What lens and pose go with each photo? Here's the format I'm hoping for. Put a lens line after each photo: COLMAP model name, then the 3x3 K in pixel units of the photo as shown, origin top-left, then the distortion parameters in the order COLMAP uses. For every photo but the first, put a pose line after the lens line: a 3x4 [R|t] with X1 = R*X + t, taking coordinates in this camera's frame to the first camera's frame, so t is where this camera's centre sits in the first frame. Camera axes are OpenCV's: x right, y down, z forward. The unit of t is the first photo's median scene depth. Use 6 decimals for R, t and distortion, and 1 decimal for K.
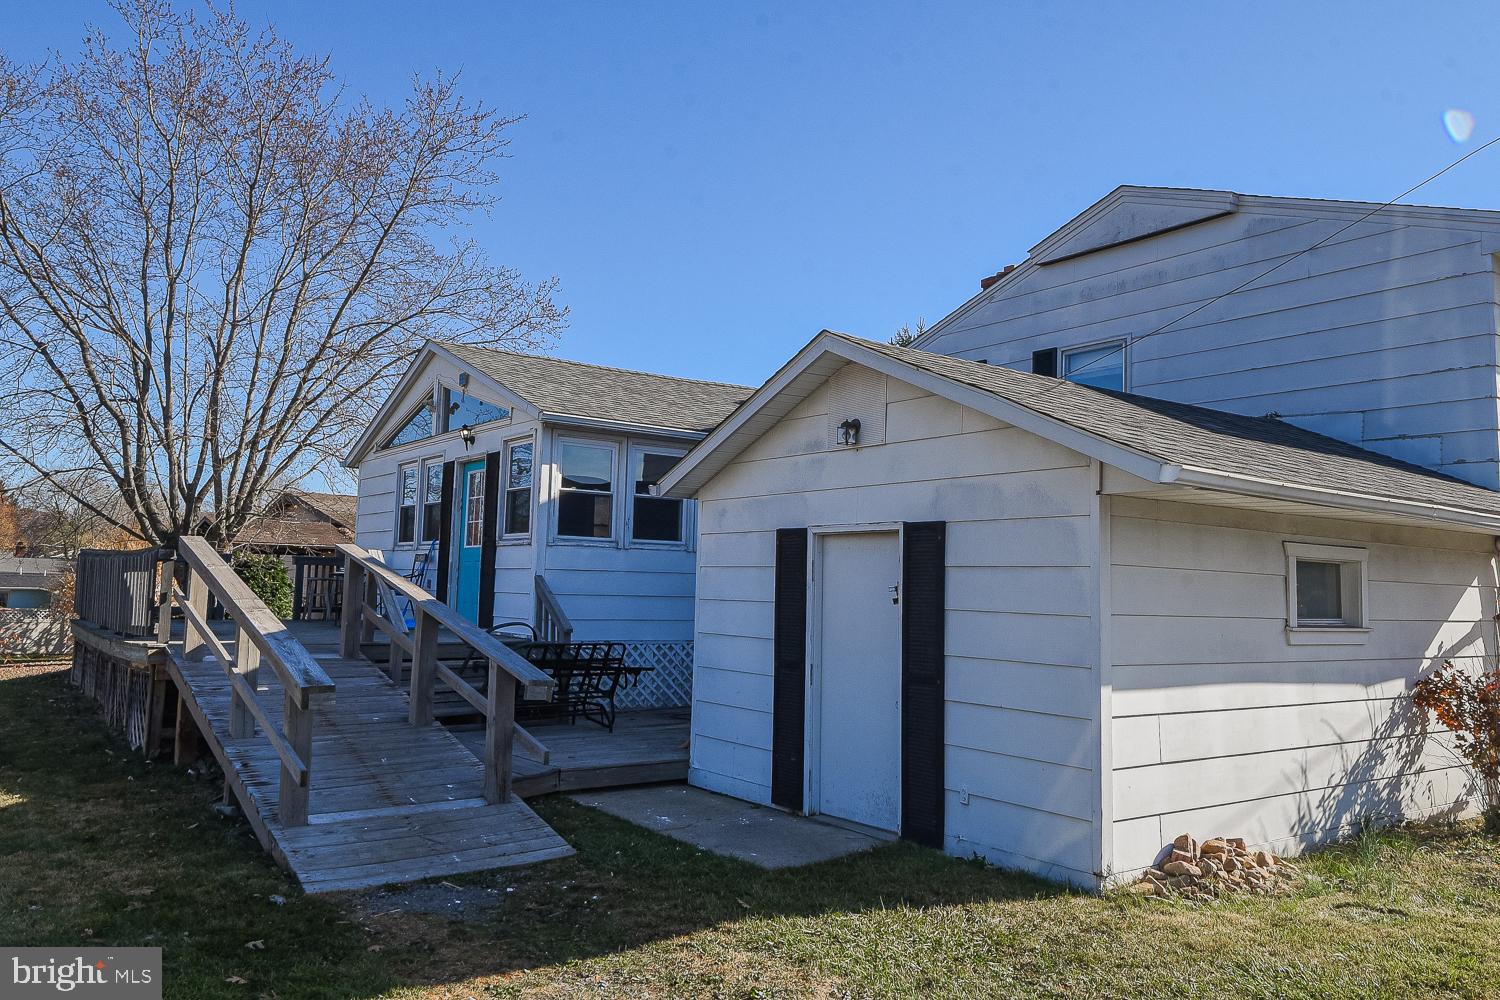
lens RADIAL K [[1099.4, 0, 739.9], [0, 1099.4, 495.8], [0, 0, 1]] dist [0.062490, -0.067619]
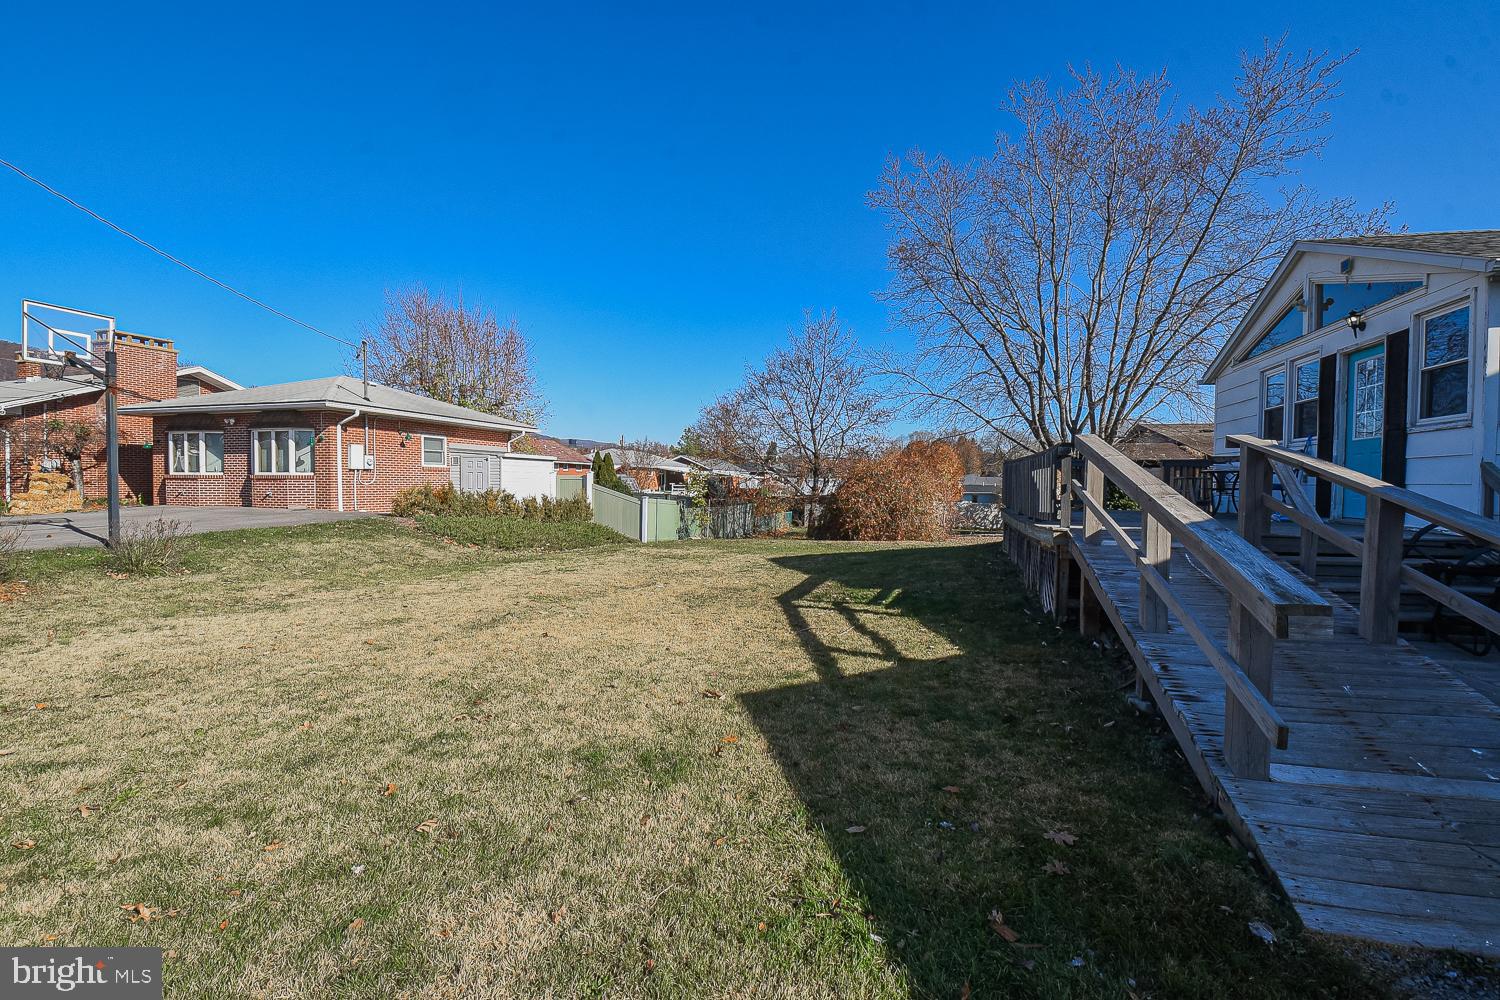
lens RADIAL K [[668.1, 0, 750.0], [0, 668.1, 500.0], [0, 0, 1]] dist [-0.000241, -0.021187]
pose [[0.614029, 0.002082, -0.789281, -0.221844], [0.071767, 0.995707, 0.058459, 0.051409], [0.786014, -0.092539, 0.611243, 0.413366]]
